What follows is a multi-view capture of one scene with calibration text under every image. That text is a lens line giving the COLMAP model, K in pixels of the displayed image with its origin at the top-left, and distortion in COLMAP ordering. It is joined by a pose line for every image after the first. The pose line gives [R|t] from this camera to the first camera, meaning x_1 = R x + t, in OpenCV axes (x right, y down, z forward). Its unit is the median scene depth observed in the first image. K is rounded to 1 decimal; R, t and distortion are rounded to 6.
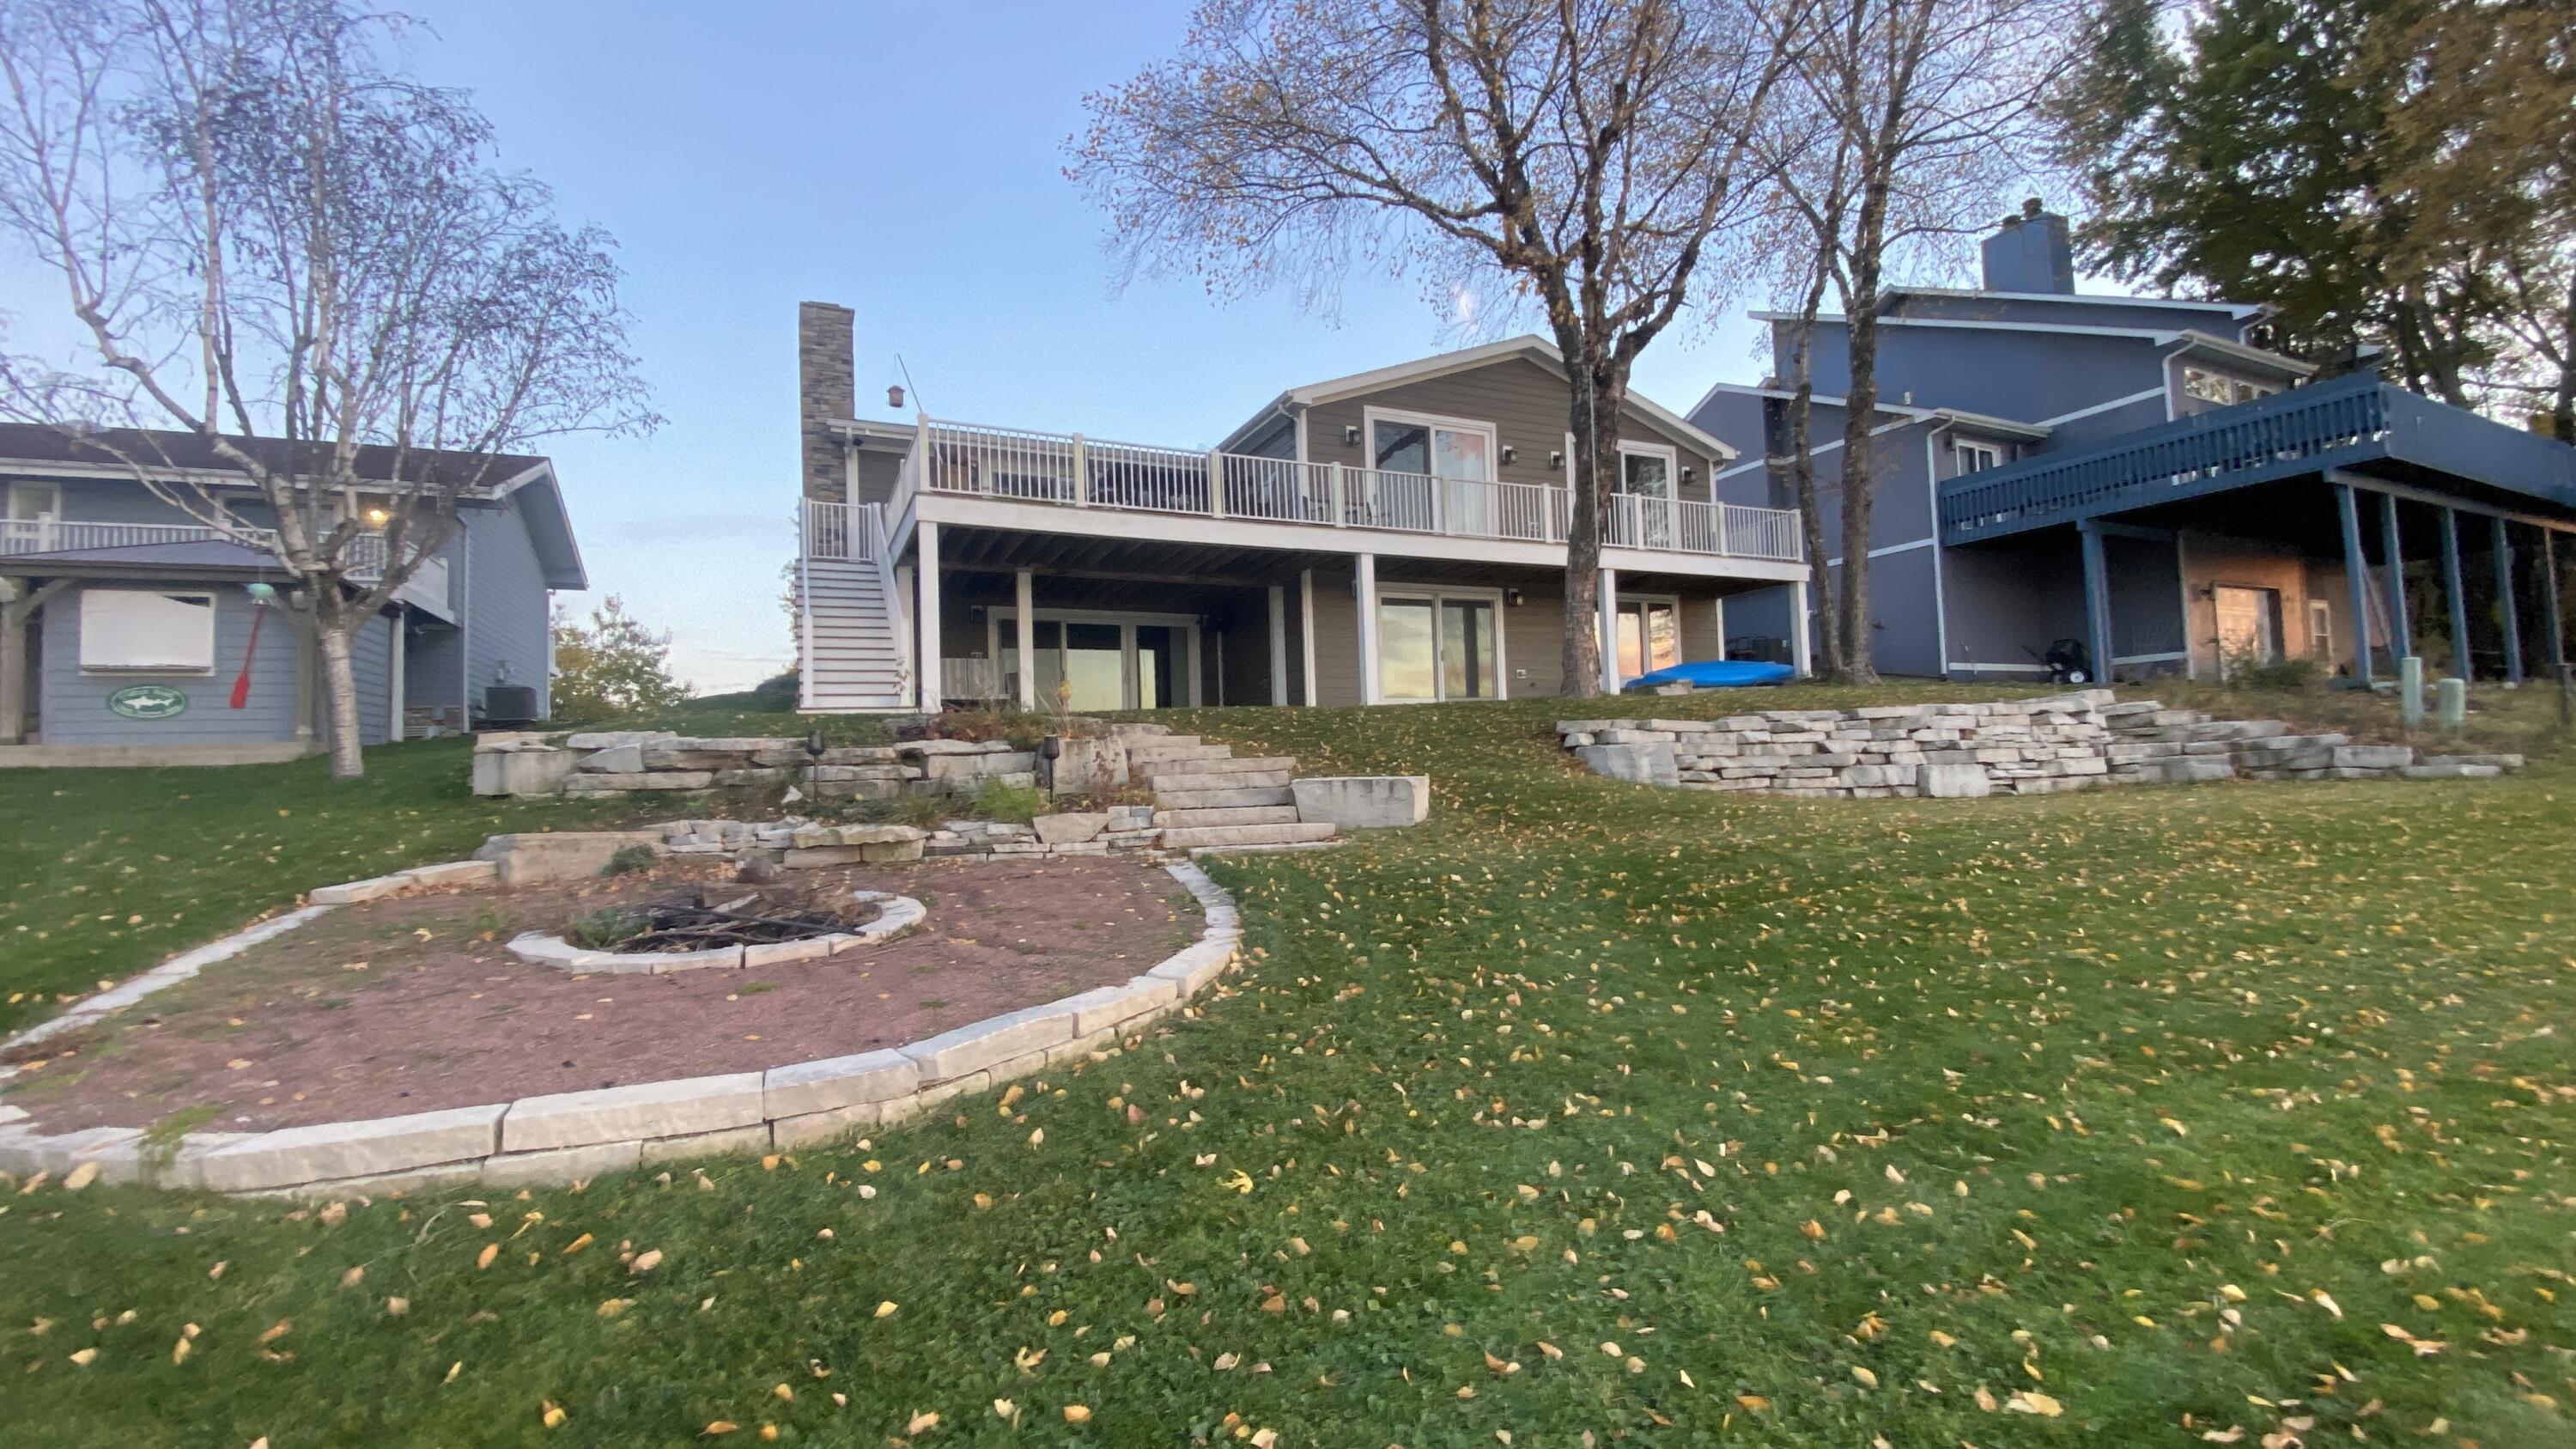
lens RADIAL K [[1047.0, 0, 1290.2], [0, 1047.0, 724.3], [0, 0, 1]] dist [0.036076, -0.027903]
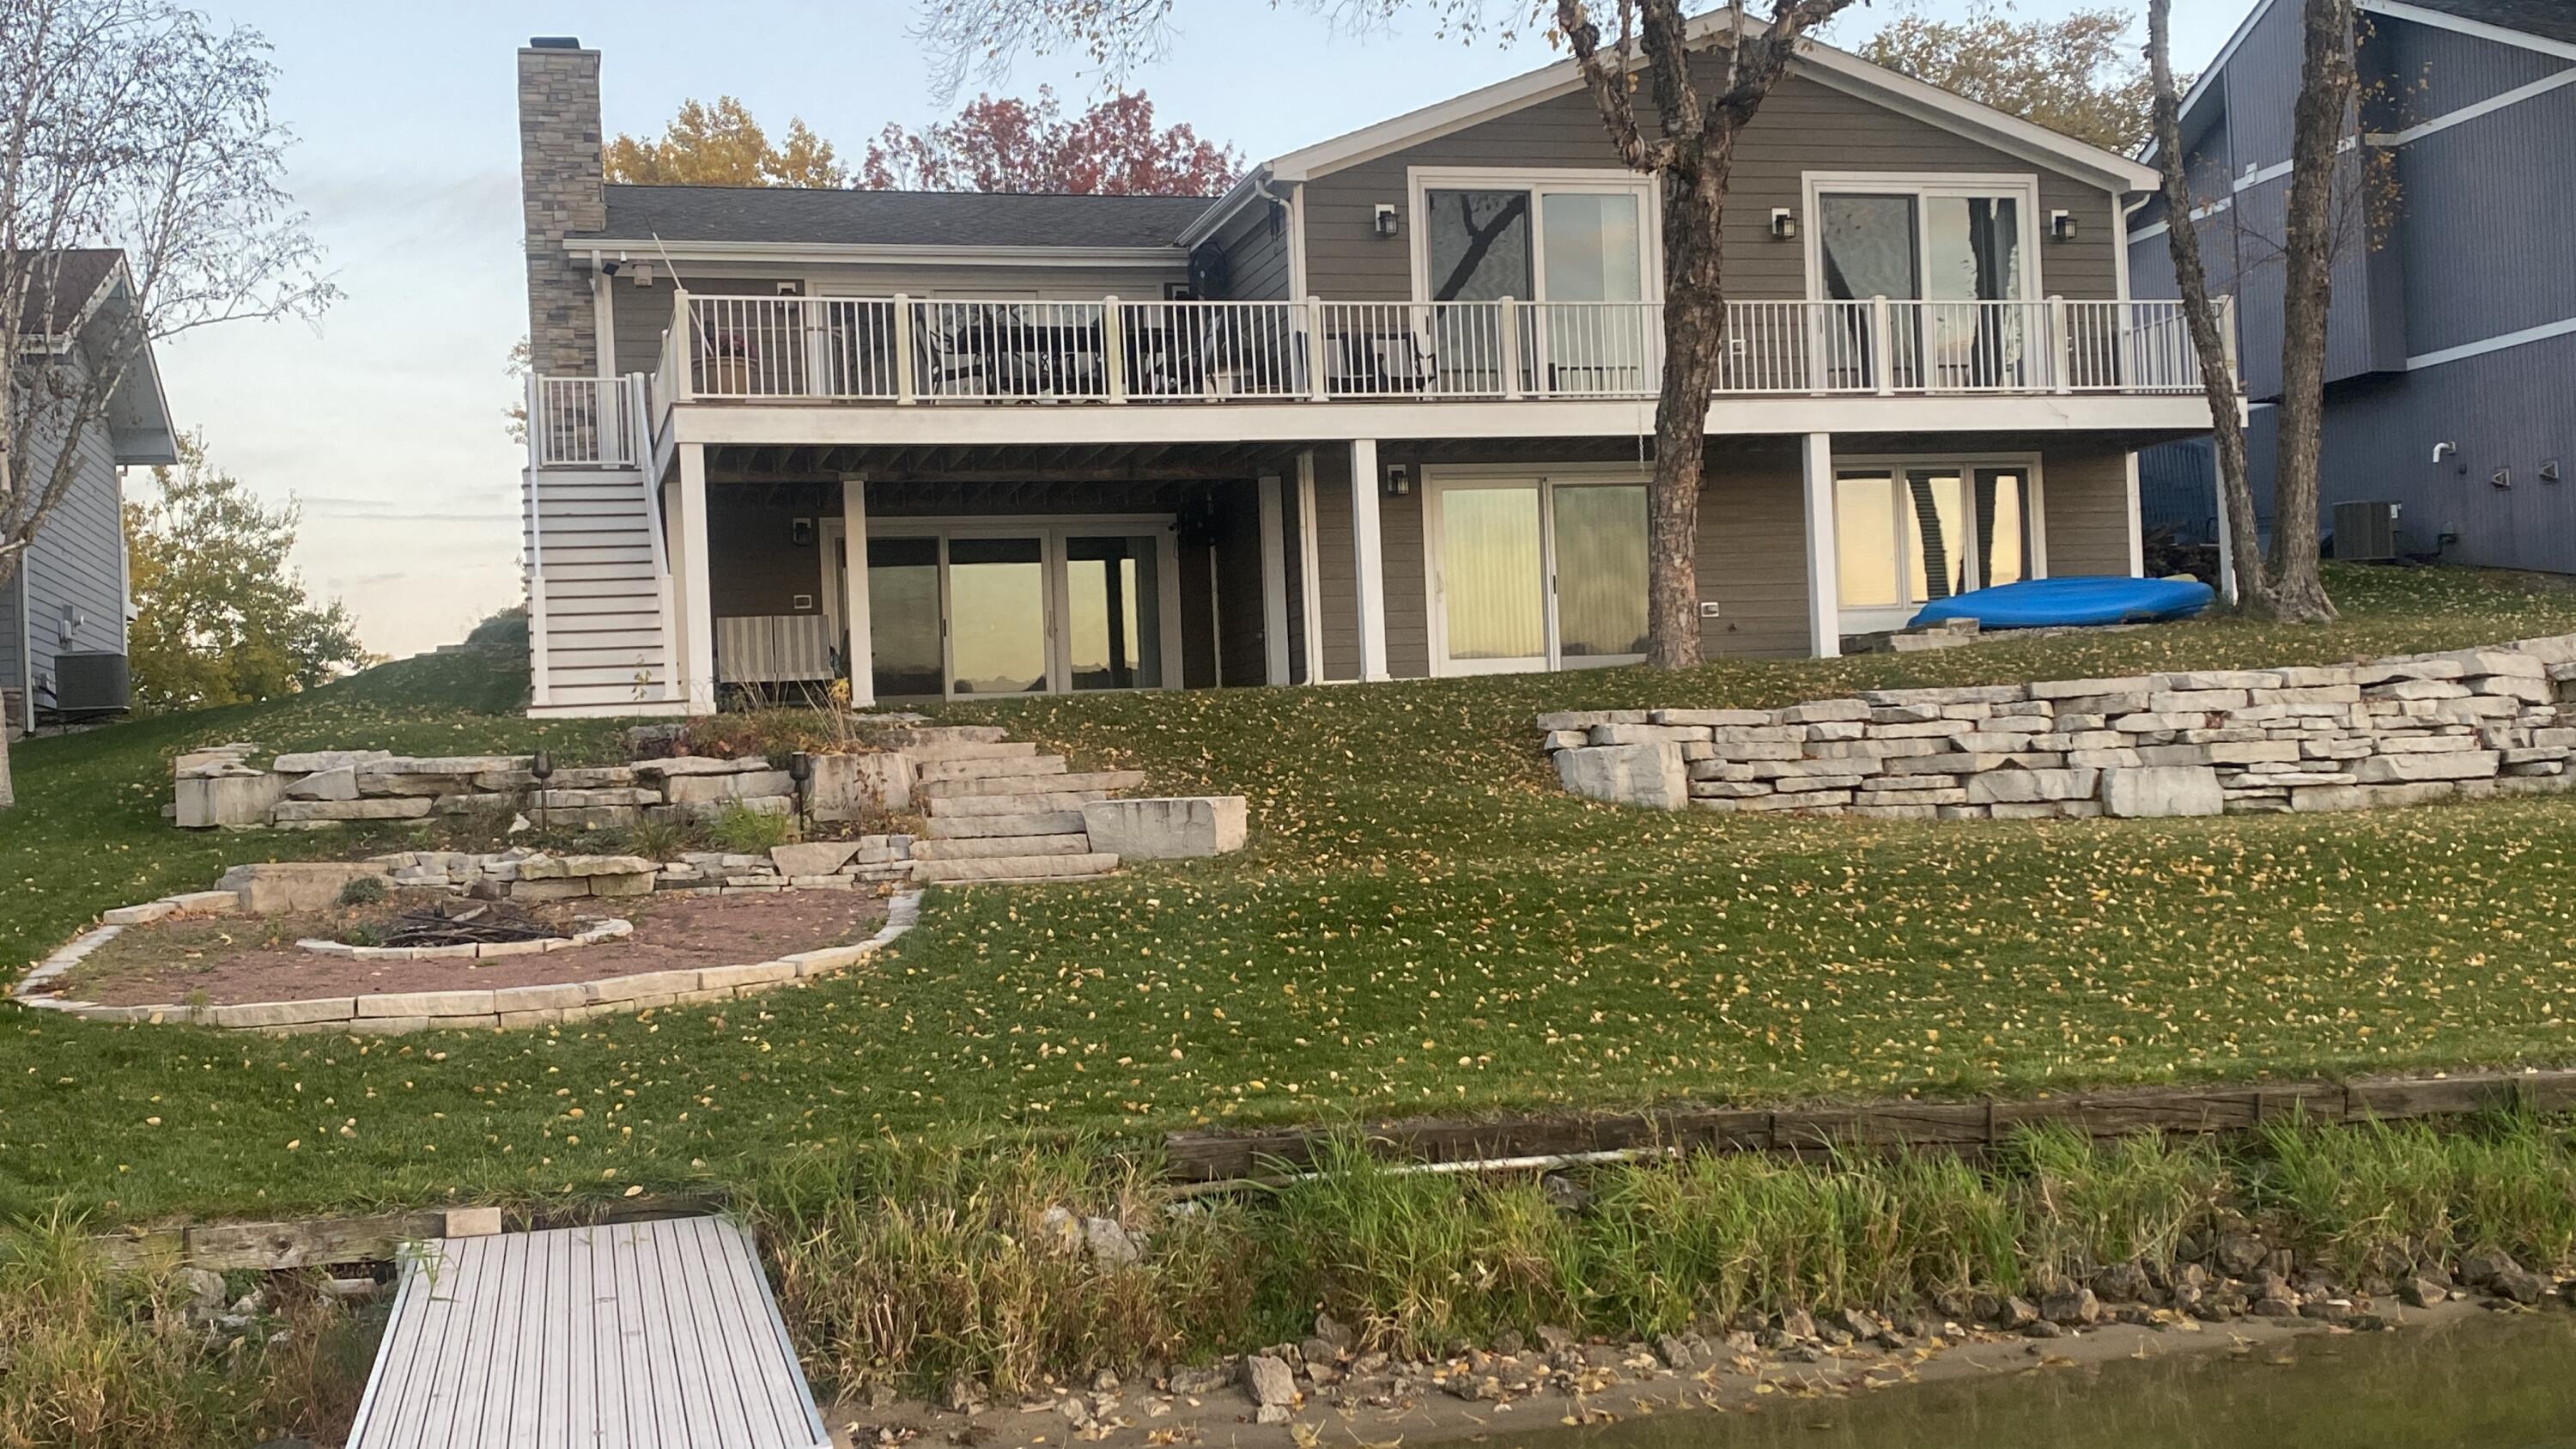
lens RADIAL K [[2699.4, 0, 1249.5], [0, 2699.4, 724.3], [0, 0, 1]] dist [0.213095, -0.721827]
pose [[0.982144, -0.013765, -0.187625, 0.378013], [0.019184, 0.999449, 0.027098, -0.044938], [0.187148, -0.030214, 0.981867, -0.763014]]
